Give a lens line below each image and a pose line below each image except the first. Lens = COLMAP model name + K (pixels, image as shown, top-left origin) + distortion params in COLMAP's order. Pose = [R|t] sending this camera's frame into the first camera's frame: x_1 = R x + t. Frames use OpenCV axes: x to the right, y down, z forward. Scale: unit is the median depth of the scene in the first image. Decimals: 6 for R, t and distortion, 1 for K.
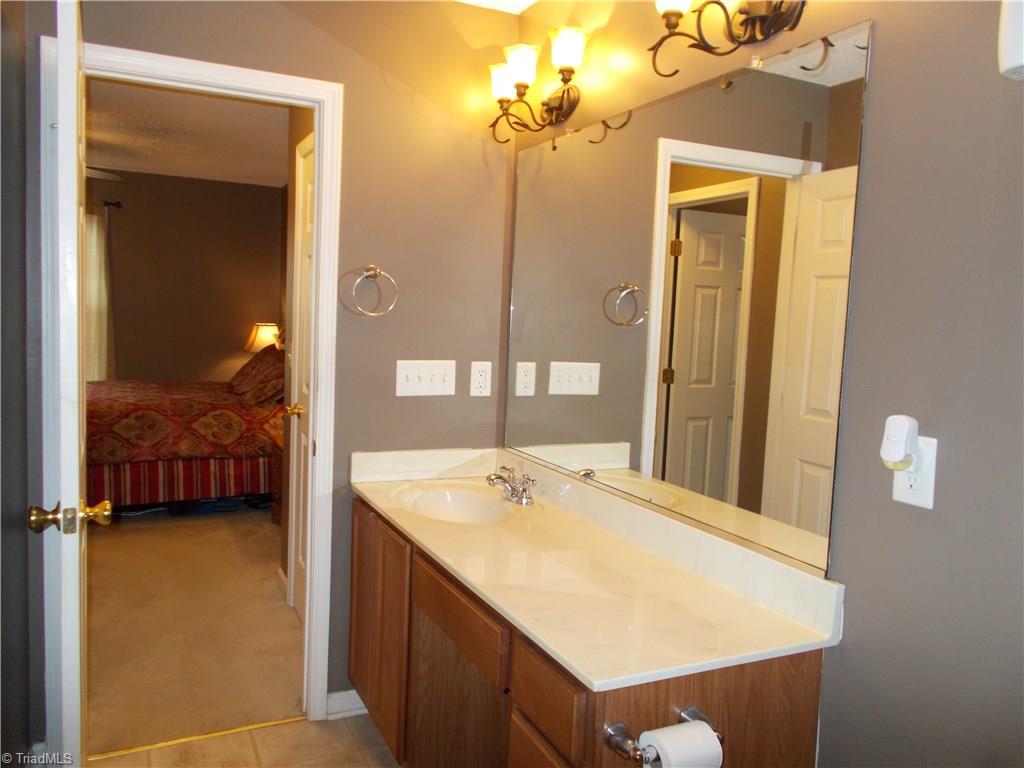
lens RADIAL K [[826.6, 0, 512.0], [0, 826.6, 384.0], [0, 0, 1]] dist [0.047188, -0.000690]
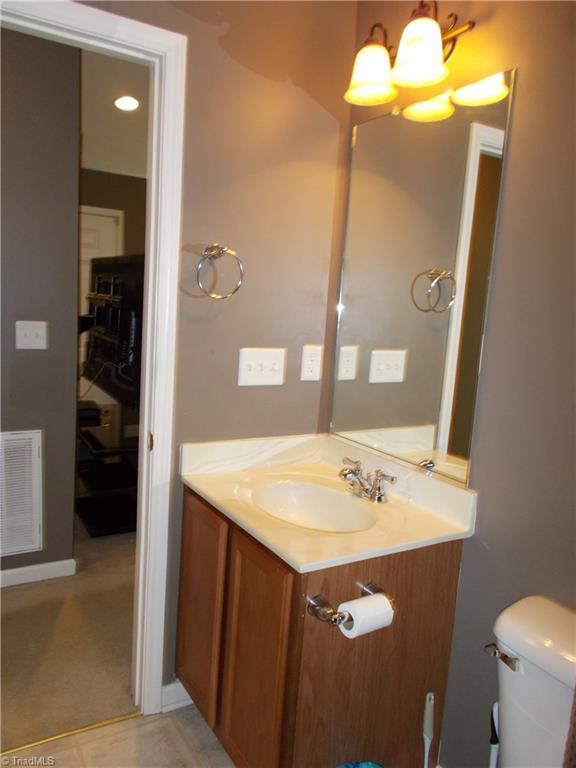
lens RADIAL K [[589.9, 0, 288.0], [0, 589.9, 384.0], [0, 0, 1]] dist [-0.007942, -0.000882]
pose [[0.994168, 0.010055, 0.107374, -0.128357], [-0.017439, 0.997530, 0.068049, -0.028521], [-0.106424, -0.069524, 0.991887, 0.275291]]
